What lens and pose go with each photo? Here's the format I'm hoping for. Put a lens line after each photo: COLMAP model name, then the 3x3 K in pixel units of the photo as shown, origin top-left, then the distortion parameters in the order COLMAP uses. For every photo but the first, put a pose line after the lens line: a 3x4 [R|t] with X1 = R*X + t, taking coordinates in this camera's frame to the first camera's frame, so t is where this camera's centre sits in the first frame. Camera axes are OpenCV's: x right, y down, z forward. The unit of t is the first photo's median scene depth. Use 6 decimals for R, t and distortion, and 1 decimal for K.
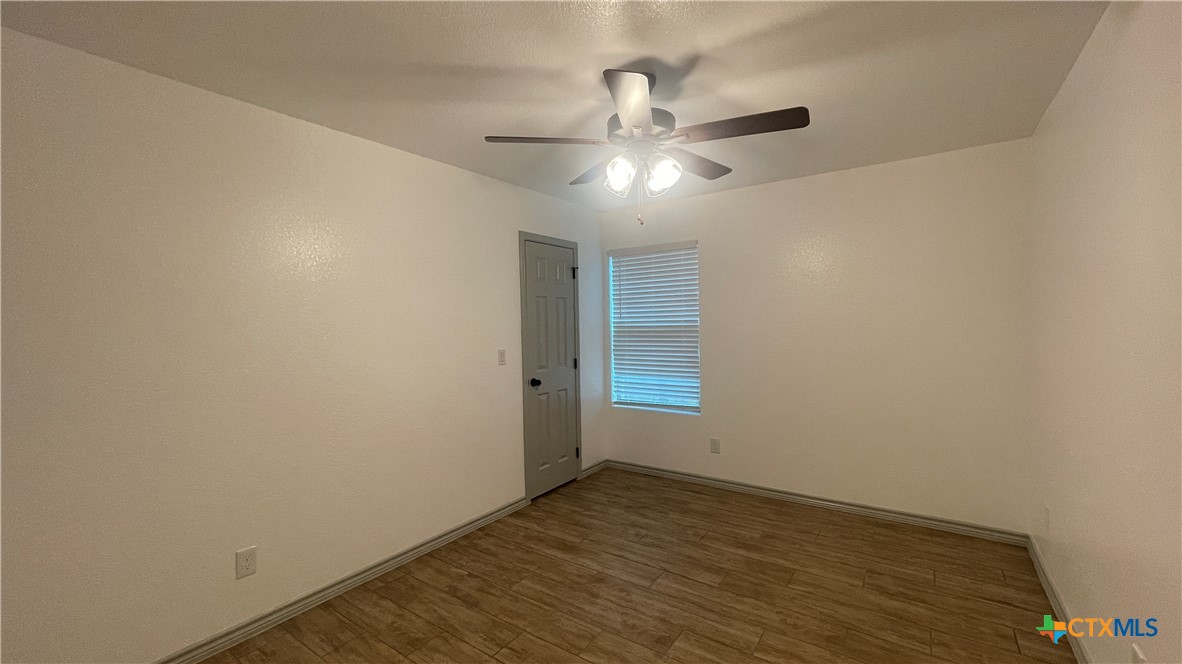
lens RADIAL K [[478.1, 0, 589.4], [0, 478.1, 332.0], [0, 0, 1]] dist [-0.002896, 0.000946]
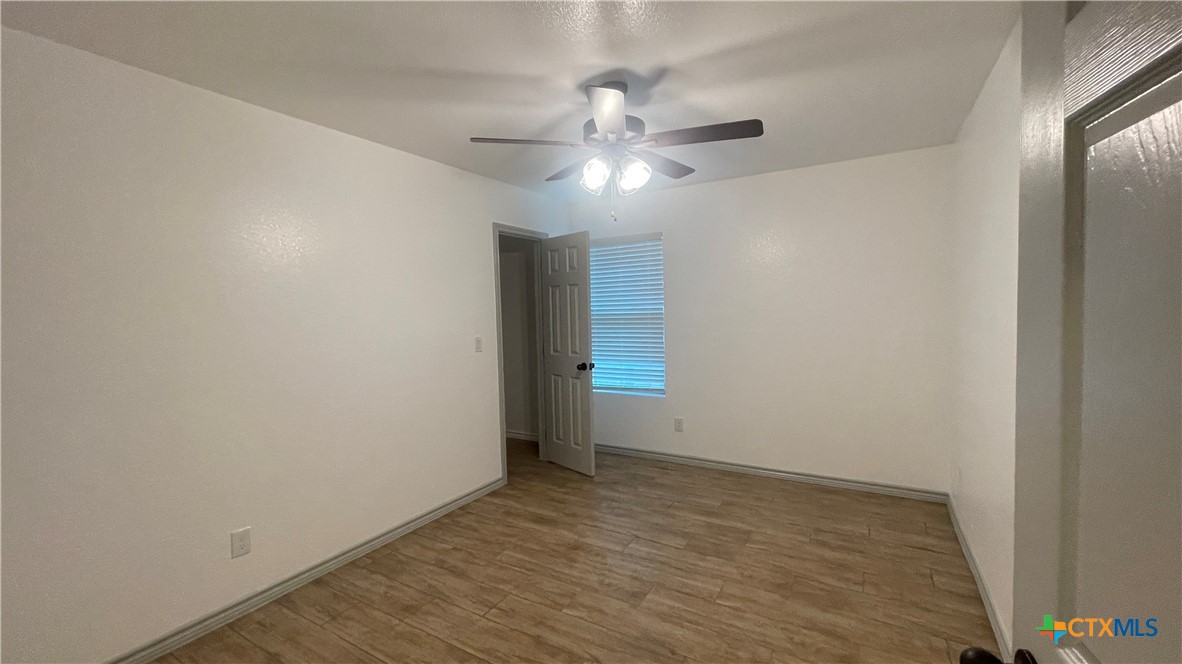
lens RADIAL K [[478.1, 0, 588.8], [0, 478.1, 331.2], [0, 0, 1]] dist [-0.002896, 0.000946]
pose [[0.996928, -0.009107, 0.077789, -0.028920], [0.007235, 0.999678, 0.024316, 0.000273], [-0.077986, -0.023678, 0.996673, -0.069944]]
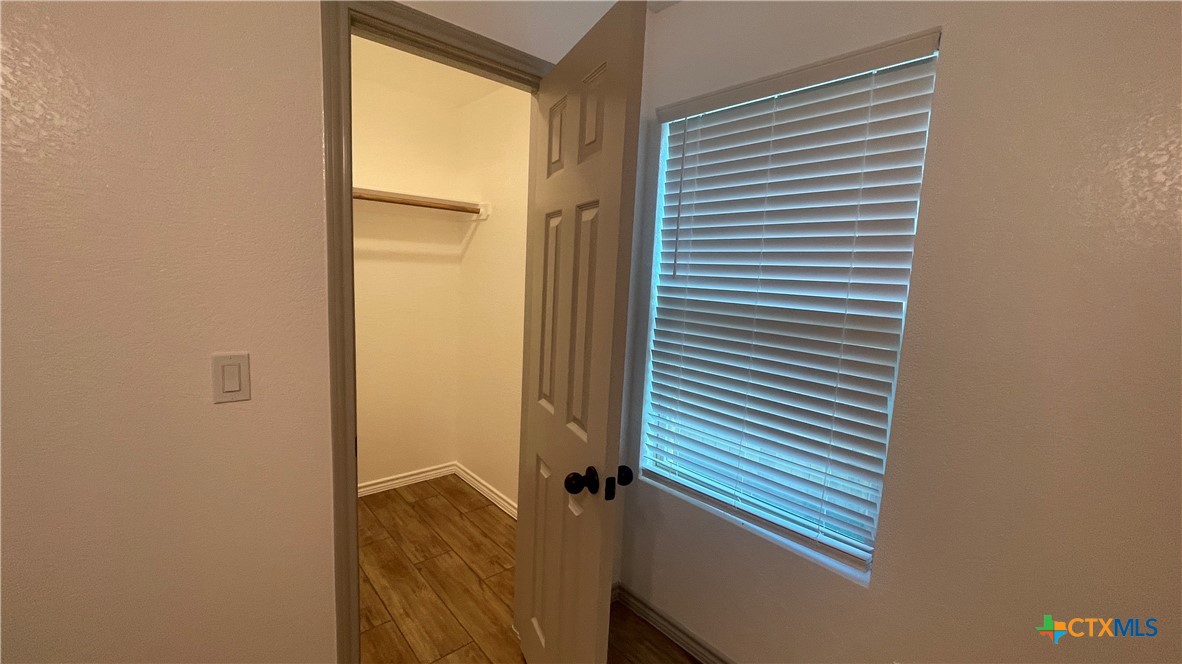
lens RADIAL K [[478.1, 0, 594.2], [0, 478.1, 331.4], [0, 0, 1]] dist [-0.002896, 0.000946]
pose [[0.969879, 0.091924, -0.225577, 0.145857], [-0.069125, 0.991855, 0.106981, -0.036475], [0.233573, -0.088166, 0.968334, 0.907304]]
